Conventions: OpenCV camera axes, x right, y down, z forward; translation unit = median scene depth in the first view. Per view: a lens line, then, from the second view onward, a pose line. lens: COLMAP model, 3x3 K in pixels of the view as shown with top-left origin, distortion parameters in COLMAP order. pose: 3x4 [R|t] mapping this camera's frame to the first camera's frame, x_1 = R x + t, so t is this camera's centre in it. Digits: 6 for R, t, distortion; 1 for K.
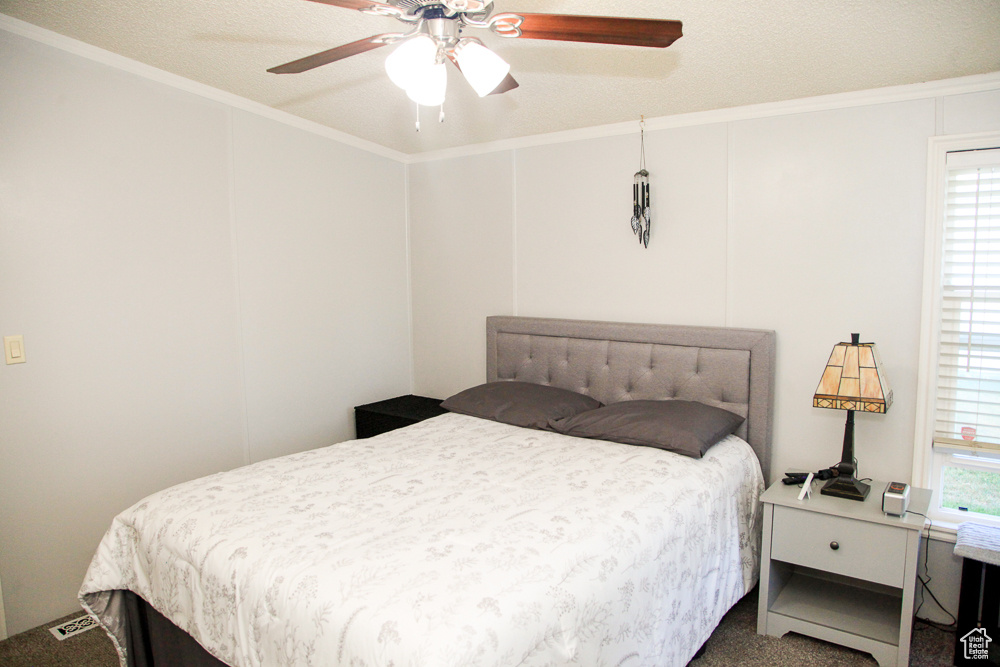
lens RADIAL K [[677.3, 0, 496.4], [0, 677.3, 333.8], [0, 0, 1]] dist [-0.125862, 0.073319]
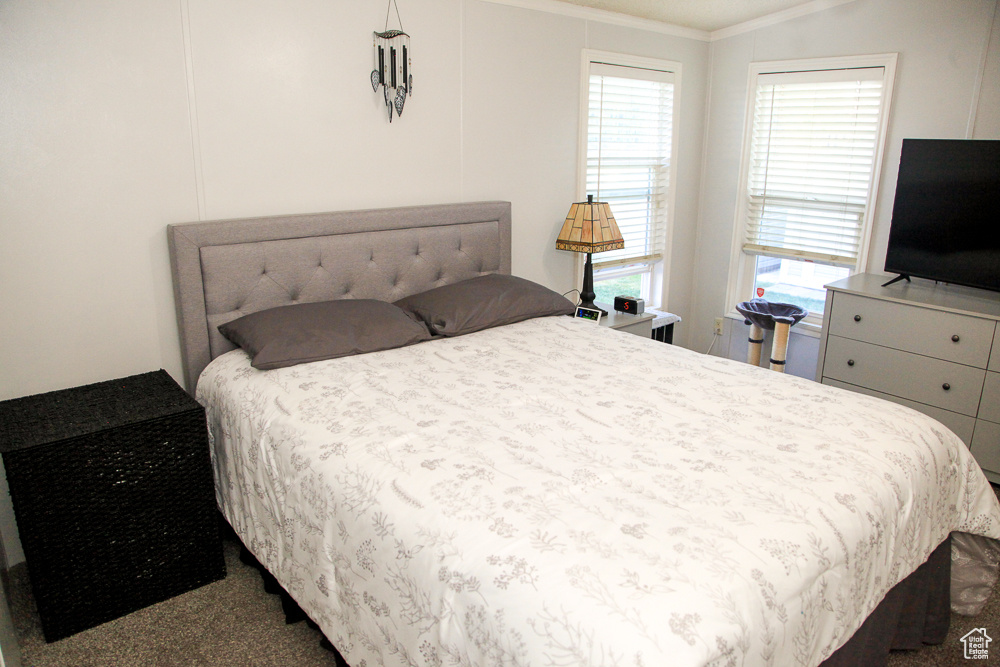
lens RADIAL K [[677.3, 0, 496.4], [0, 677.3, 333.8], [0, 0, 1]] dist [-0.125862, 0.073319]
pose [[0.218903, -0.247727, 0.943776, -0.774759], [0.099884, 0.967842, 0.230877, -0.056056], [-0.970621, 0.043728, 0.236608, 0.799364]]
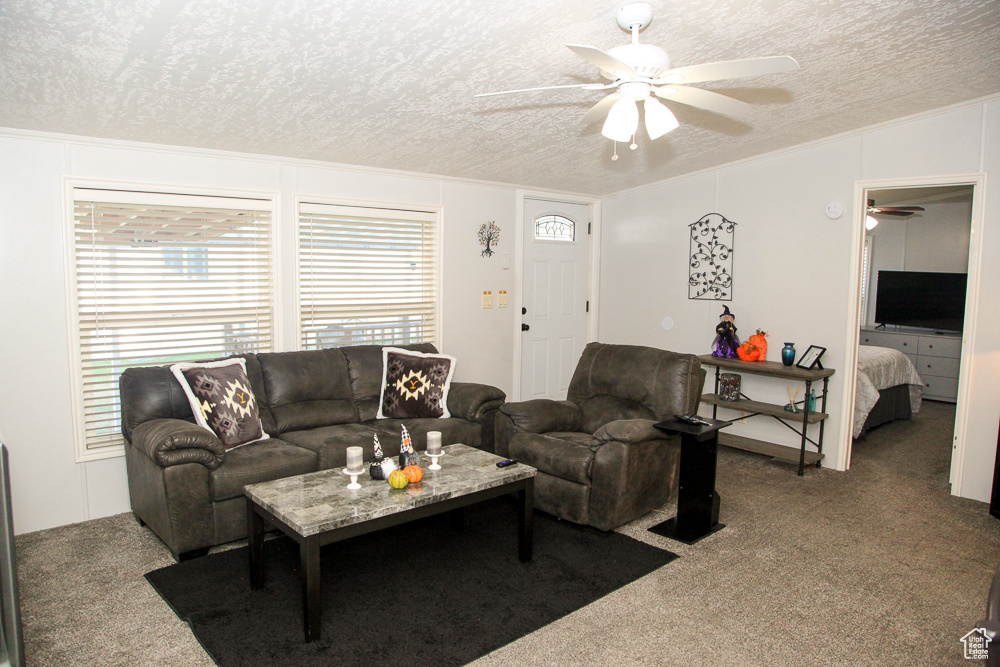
lens RADIAL K [[677.3, 0, 496.4], [0, 677.3, 333.8], [0, 0, 1]] dist [-0.125862, 0.073319]
pose [[0.177260, -0.084323, 0.980545, -2.644941], [0.090134, 0.993526, 0.069145, -0.130432], [-0.980028, 0.076124, 0.183713, 1.517710]]
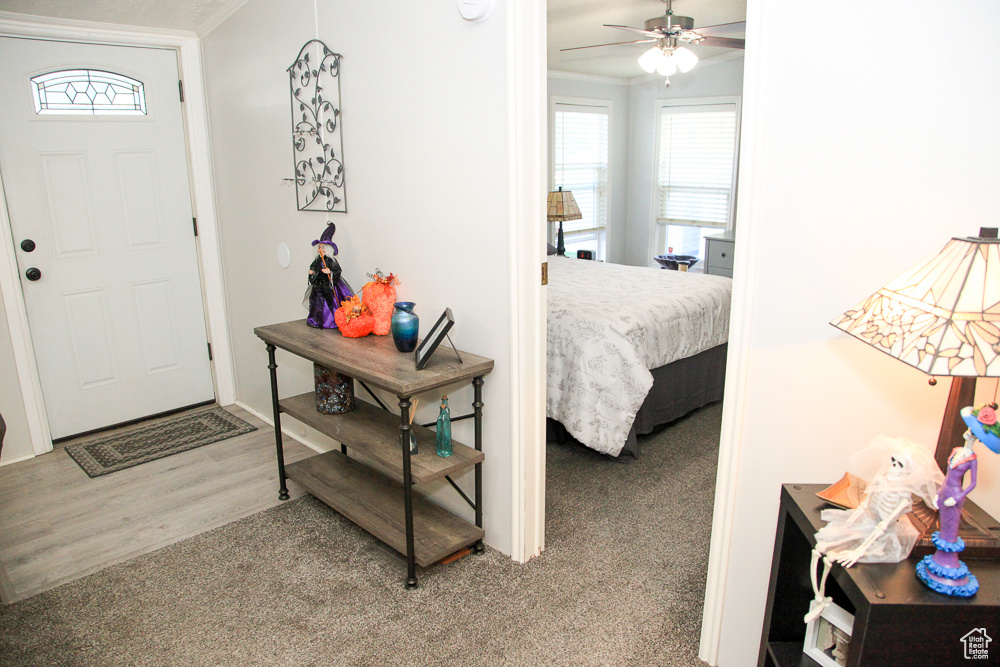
lens RADIAL K [[677.3, 0, 496.4], [0, 677.3, 333.8], [0, 0, 1]] dist [-0.125862, 0.073319]
pose [[0.126689, -0.241818, 0.962016, -1.571431], [0.122480, 0.966222, 0.226746, -0.054521], [-0.984352, 0.089101, 0.152027, 0.834576]]
